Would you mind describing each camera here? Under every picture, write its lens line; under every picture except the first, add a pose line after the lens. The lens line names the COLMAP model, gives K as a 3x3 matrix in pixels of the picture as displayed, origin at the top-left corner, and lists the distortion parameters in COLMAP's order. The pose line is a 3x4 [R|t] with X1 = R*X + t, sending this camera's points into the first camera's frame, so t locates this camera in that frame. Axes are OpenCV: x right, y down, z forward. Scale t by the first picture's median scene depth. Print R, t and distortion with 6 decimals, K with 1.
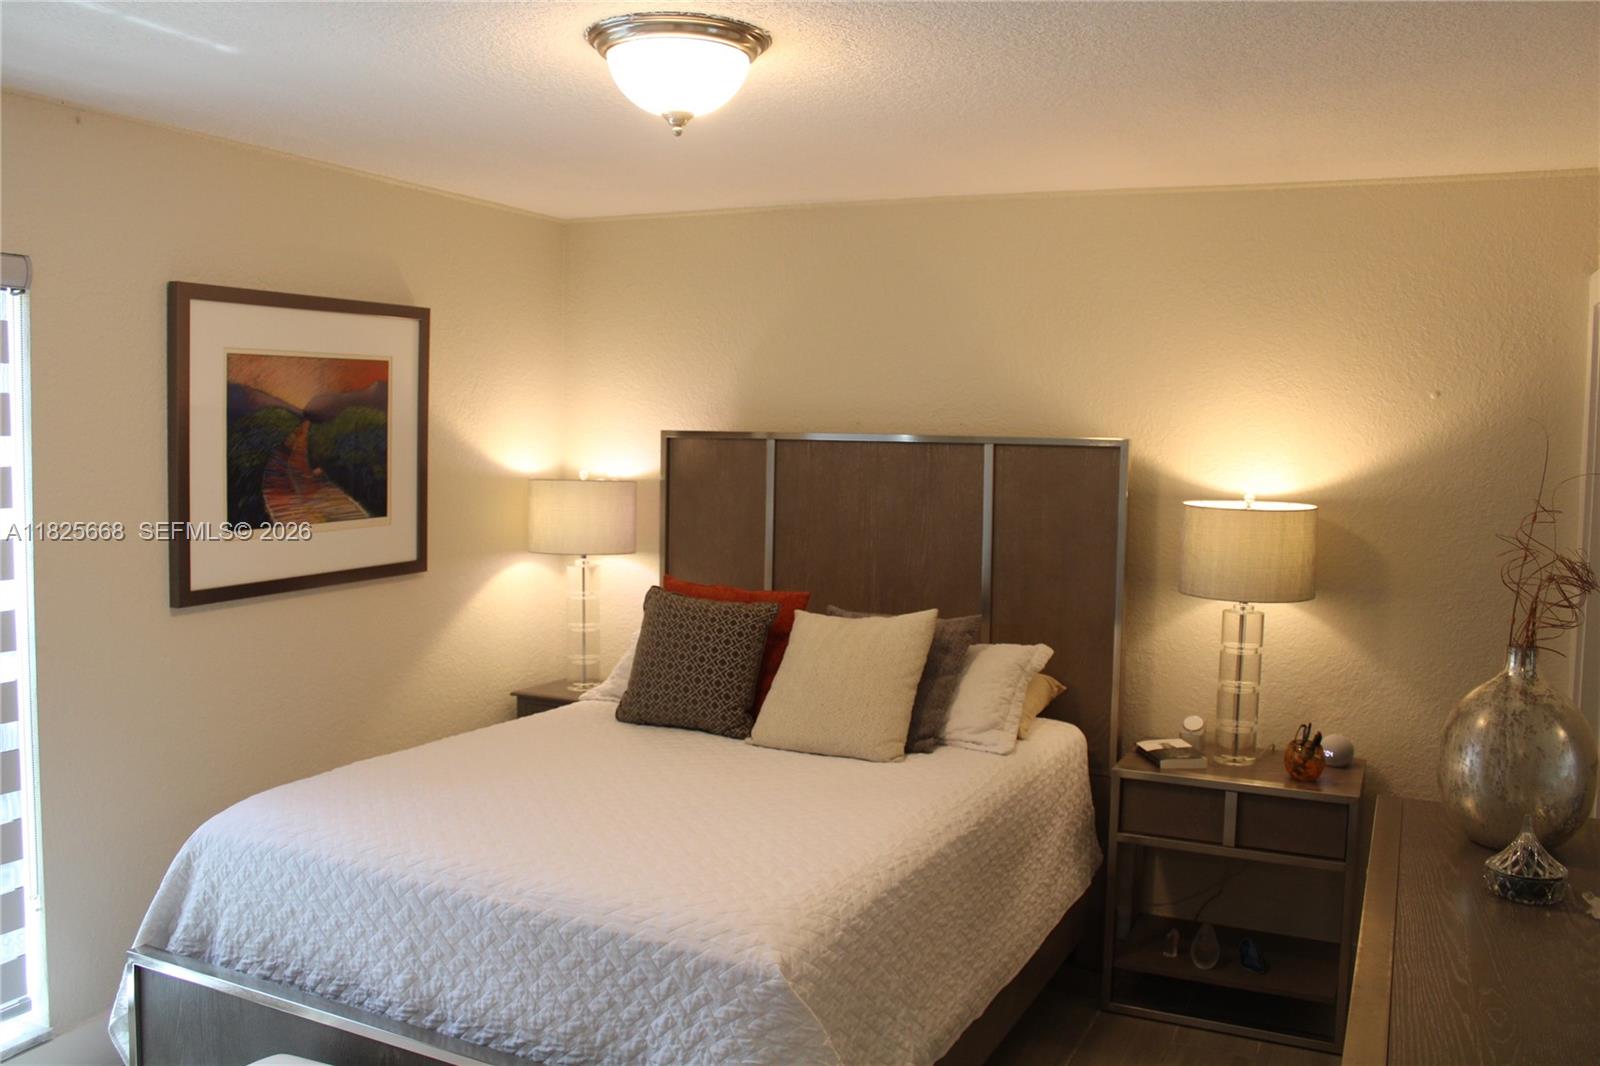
lens RADIAL K [[1338.5, 0, 802.0], [0, 1338.5, 509.3], [0, 0, 1]] dist [-0.173939, 0.156007]
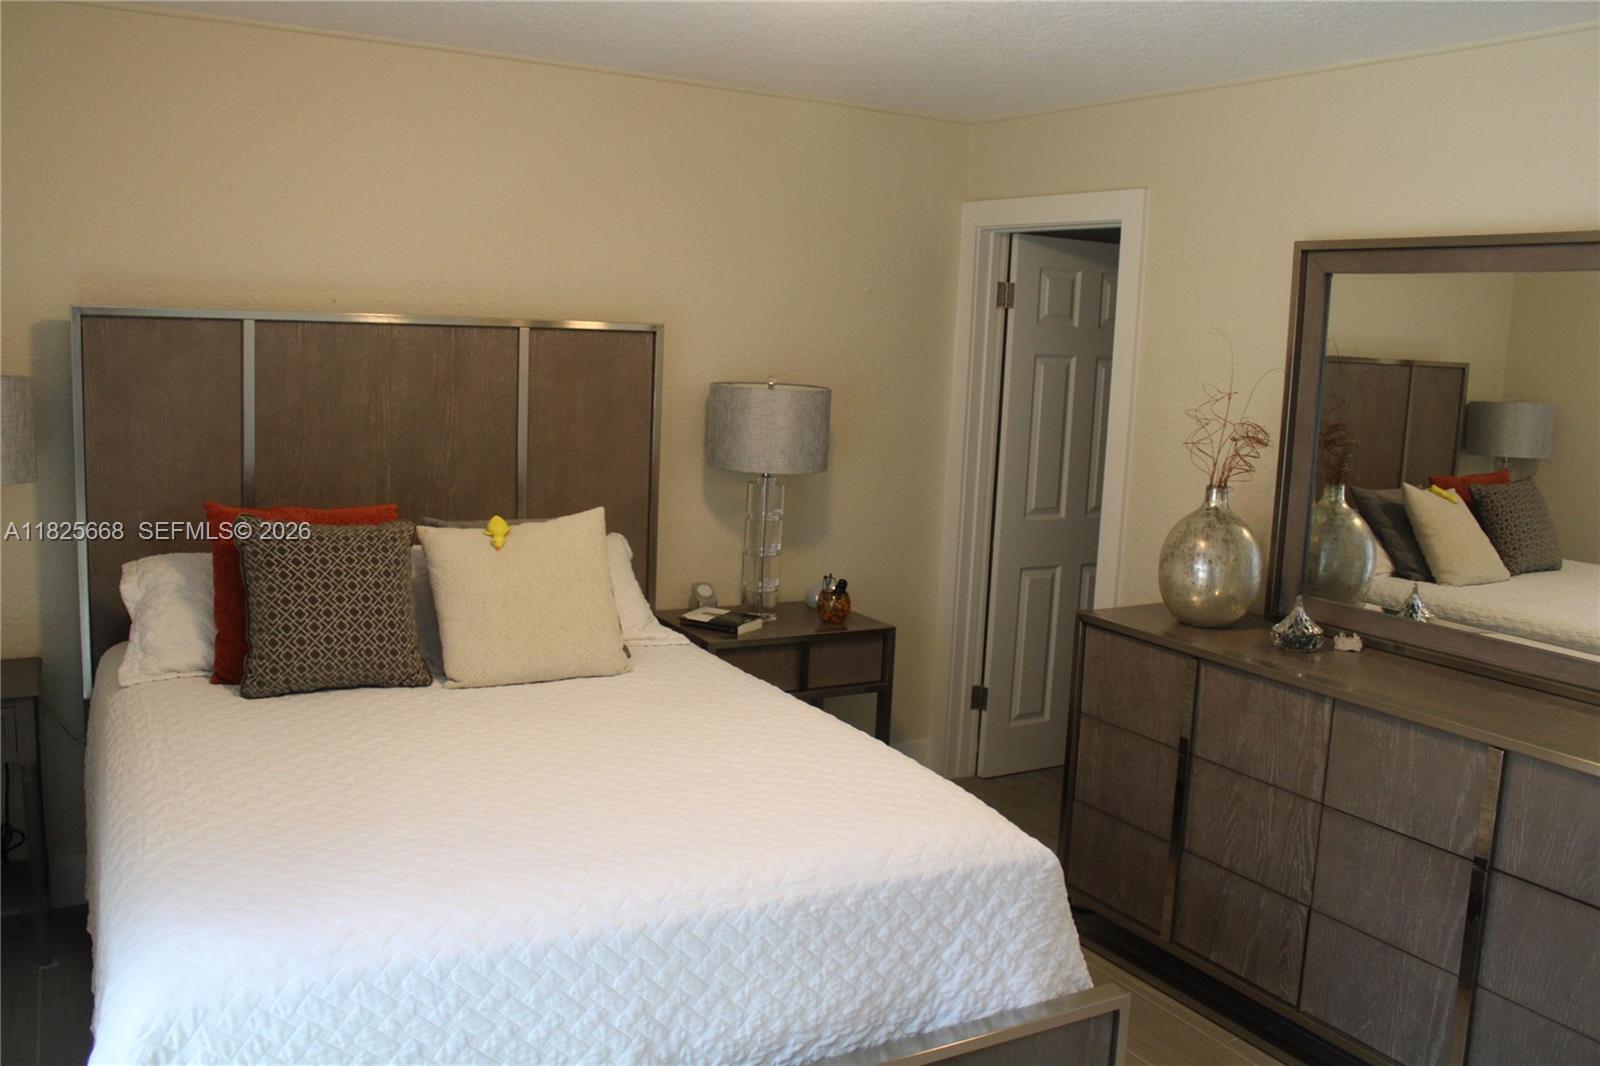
lens RADIAL K [[1338.5, 0, 802.0], [0, 1338.5, 509.3], [0, 0, 1]] dist [-0.173939, 0.156007]
pose [[0.569528, -0.103007, 0.815492, -0.723849], [0.015950, 0.993315, 0.114328, -0.035416], [-0.821817, -0.052106, 0.567364, 0.430652]]
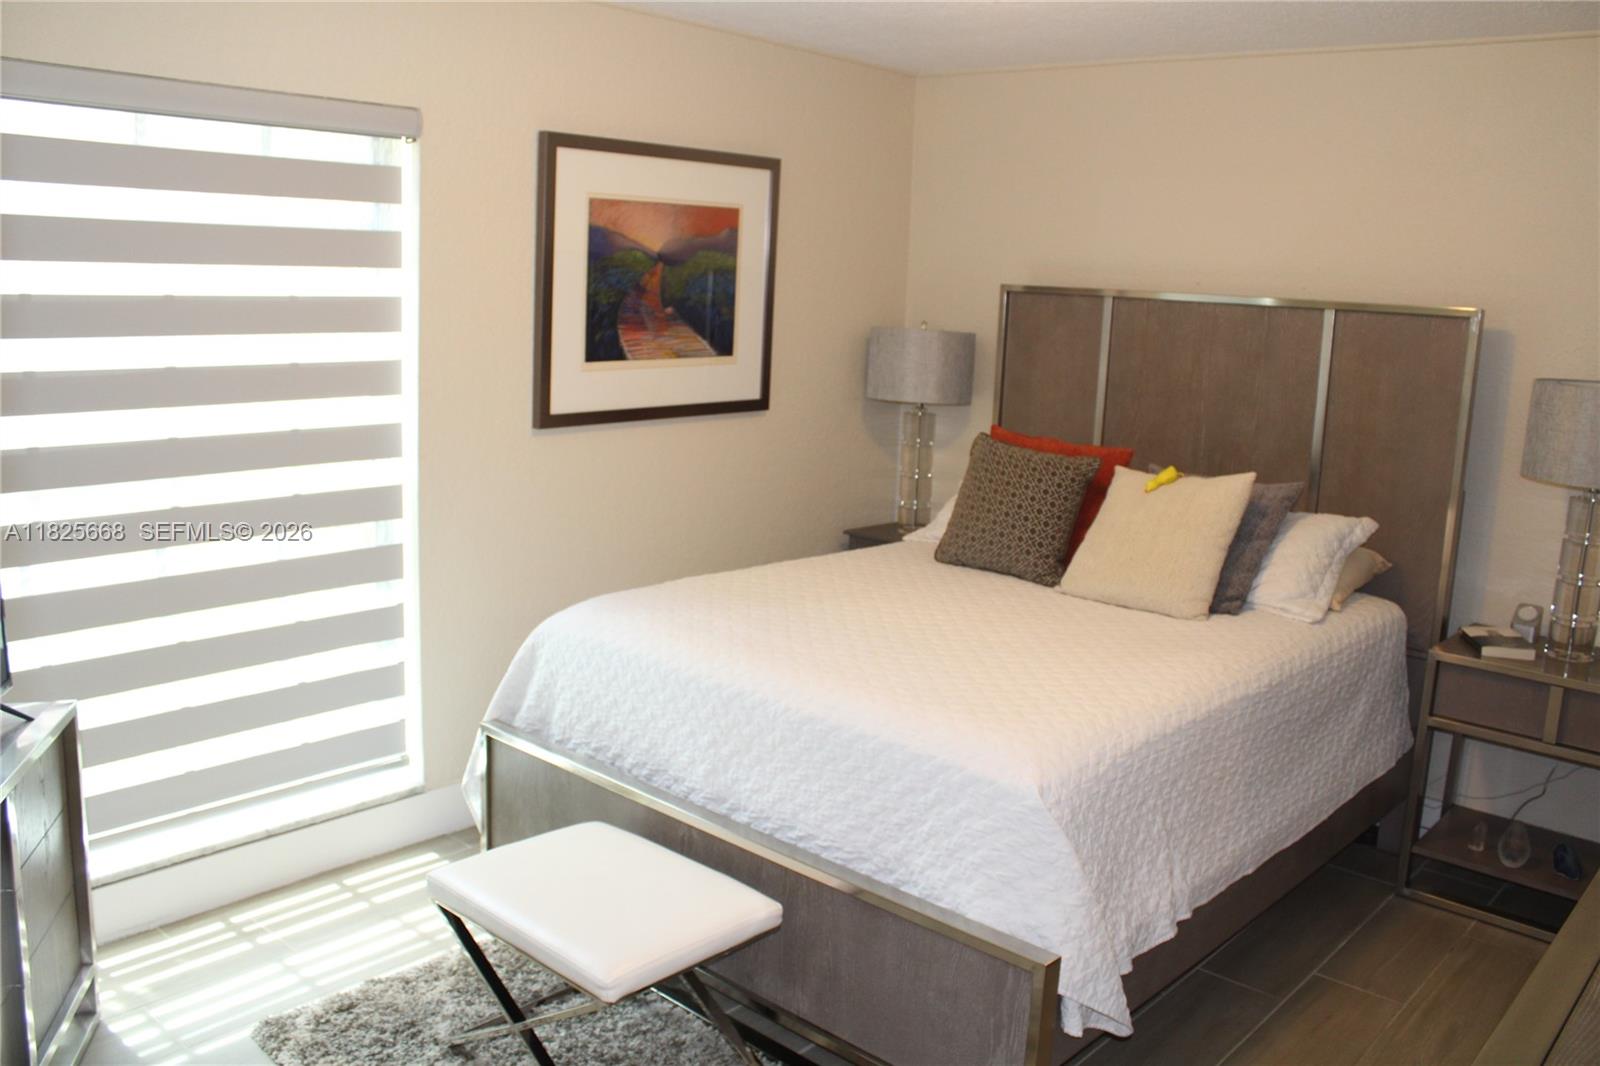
lens RADIAL K [[1338.5, 0, 802.0], [0, 1338.5, 509.3], [0, 0, 1]] dist [-0.173939, 0.156007]
pose [[0.959984, 0.071354, -0.270812, 0.054508], [-0.043435, 0.993231, 0.107729, 0.014080], [0.276666, -0.091655, 0.956585, -0.036003]]
